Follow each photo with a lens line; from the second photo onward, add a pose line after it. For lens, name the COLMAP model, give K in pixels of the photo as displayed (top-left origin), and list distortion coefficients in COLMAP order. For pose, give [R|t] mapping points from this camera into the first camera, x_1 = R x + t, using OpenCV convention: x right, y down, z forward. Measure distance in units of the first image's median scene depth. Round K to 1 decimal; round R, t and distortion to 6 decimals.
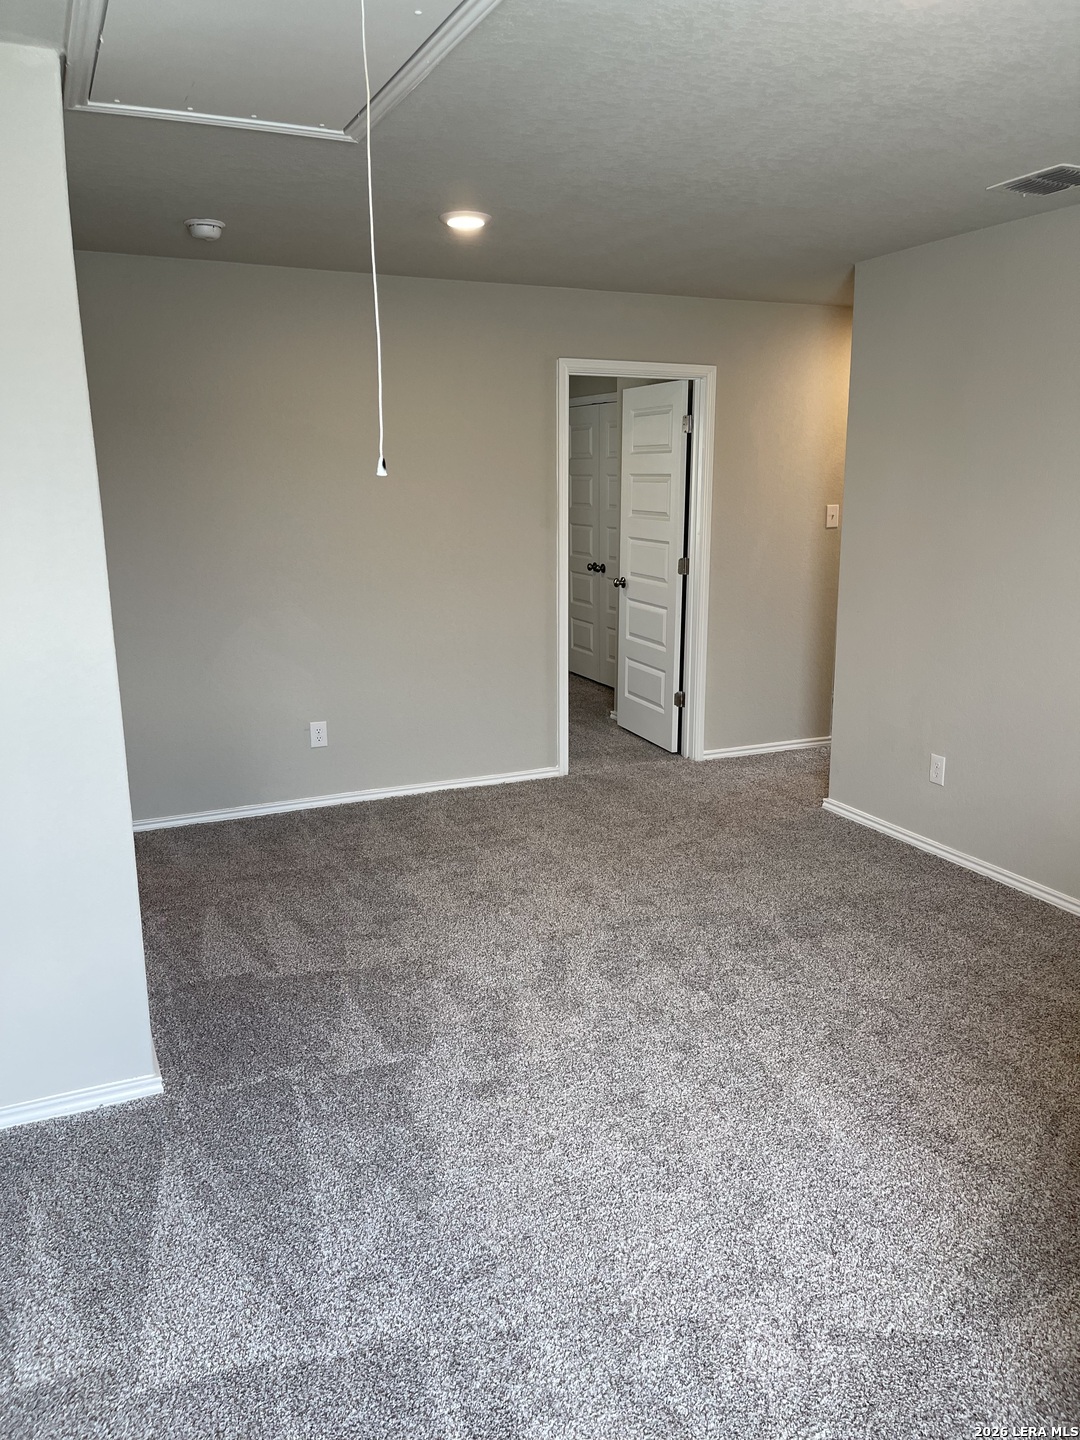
lens RADIAL K [[1085.2, 0, 540.0], [0, 1085.2, 720.0], [0, 0, 1]] dist [0.095644, -0.163790]
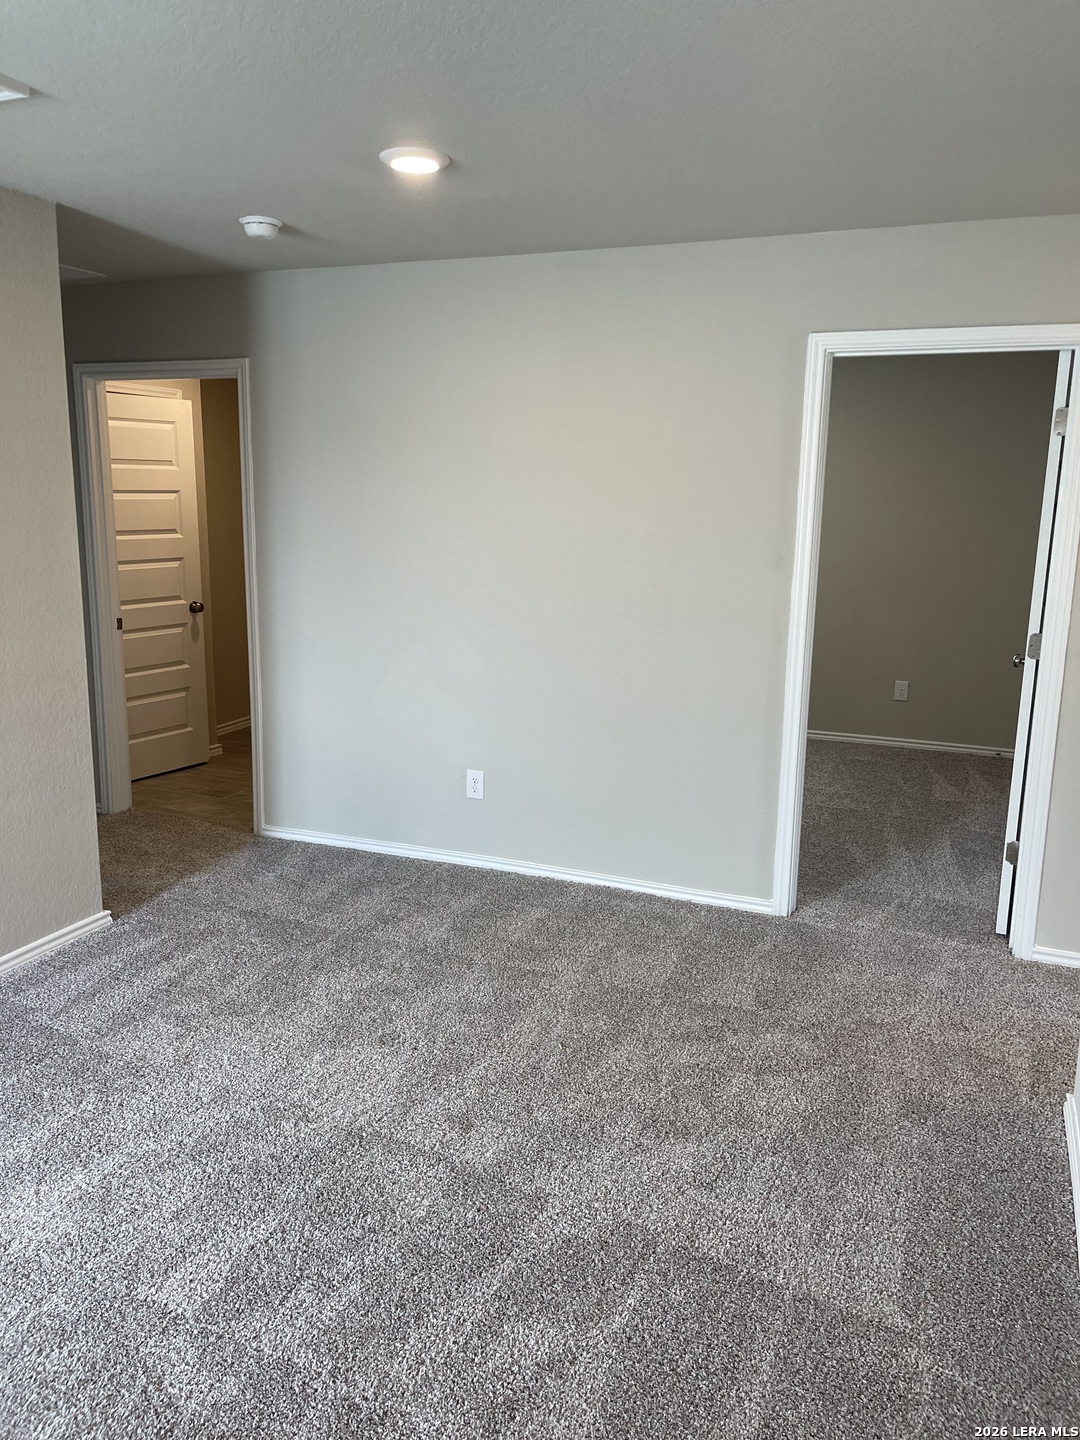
lens RADIAL K [[1085.2, 0, 540.0], [0, 1085.2, 720.0], [0, 0, 1]] dist [0.095644, -0.163790]
pose [[0.684879, 0.168876, -0.708817, 0.452260], [-0.177965, 0.982080, 0.062026, -0.103278], [0.706590, 0.083664, 0.702660, 0.416682]]
